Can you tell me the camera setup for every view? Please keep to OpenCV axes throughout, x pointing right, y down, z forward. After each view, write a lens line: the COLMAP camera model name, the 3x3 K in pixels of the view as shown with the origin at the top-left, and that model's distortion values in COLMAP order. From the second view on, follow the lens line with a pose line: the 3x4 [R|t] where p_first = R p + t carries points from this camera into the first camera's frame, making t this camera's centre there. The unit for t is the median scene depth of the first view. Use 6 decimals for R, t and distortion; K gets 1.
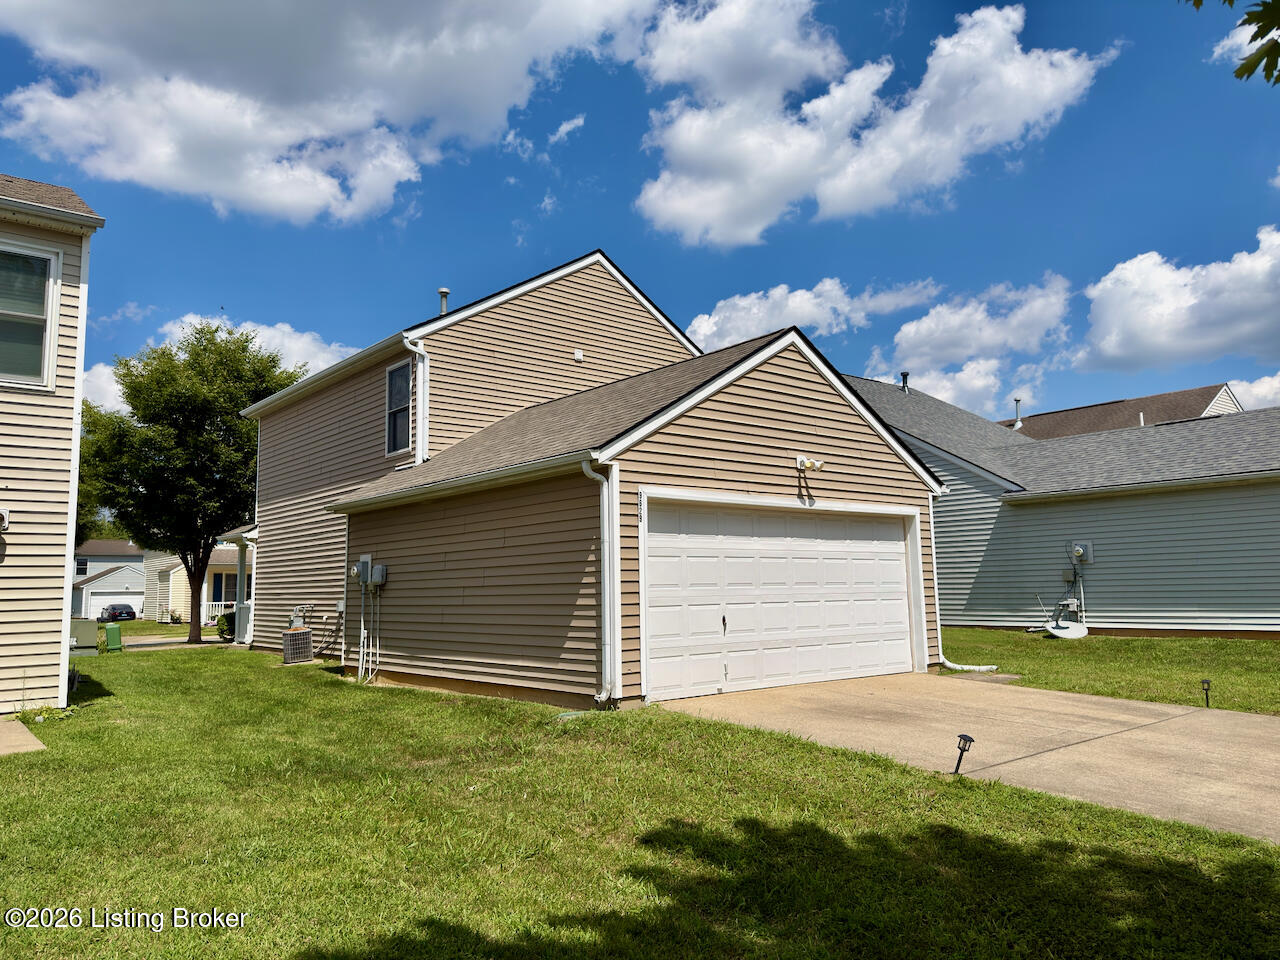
lens RADIAL K [[927.3, 0, 649.7], [0, 927.3, 475.2], [0, 0, 1]] dist [0.007970, -0.002681]
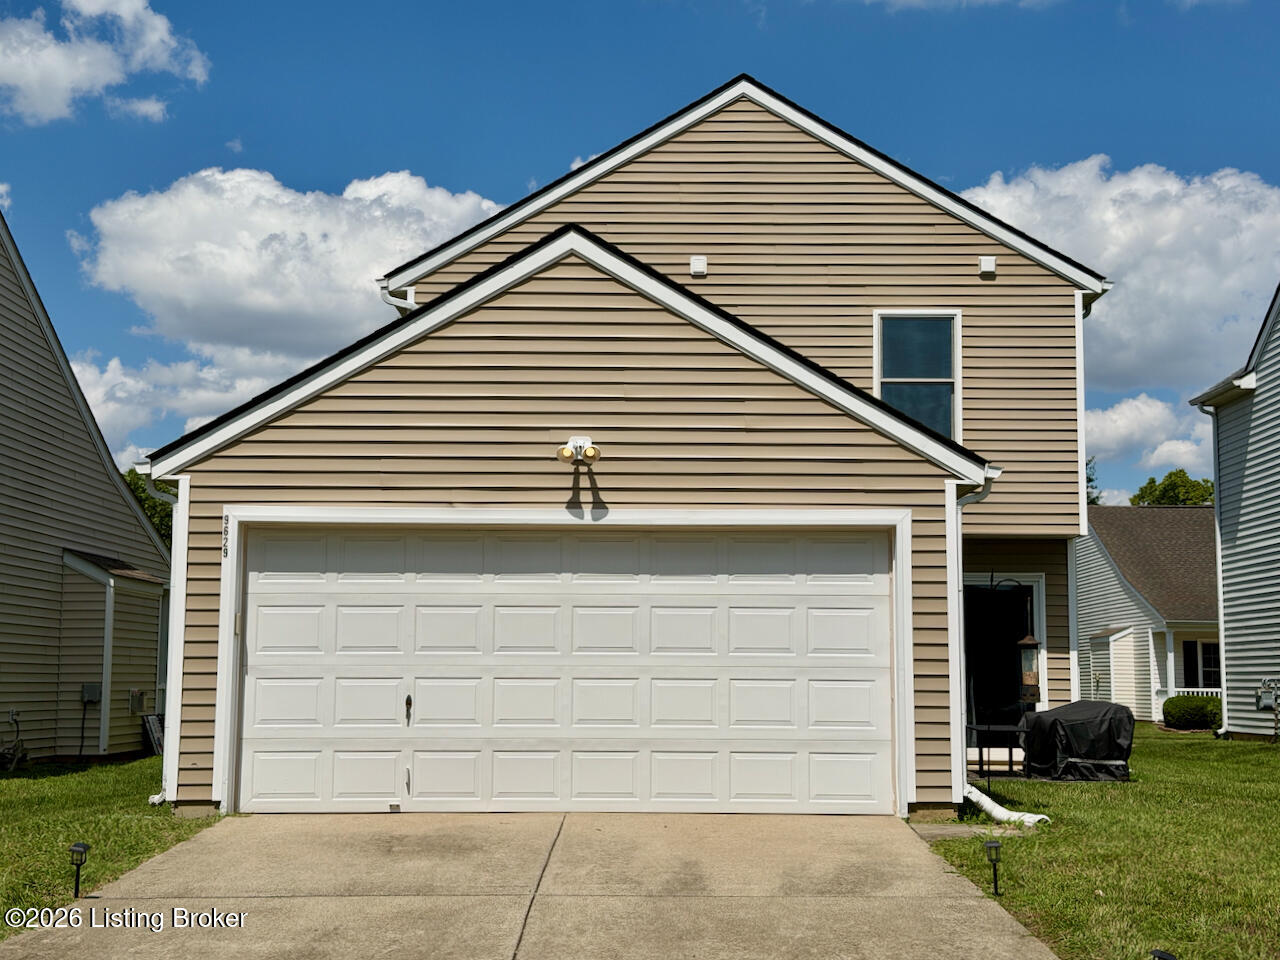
lens RADIAL K [[1862.6, 0, 625.3], [0, 1862.6, 467.4], [0, 0, 1]] dist [0.064459, 0.000000]
pose [[0.762541, -0.054570, -0.644634, 0.968627], [0.061287, 0.998048, -0.011992, 0.015083], [0.644031, -0.030363, 0.764397, 0.090260]]
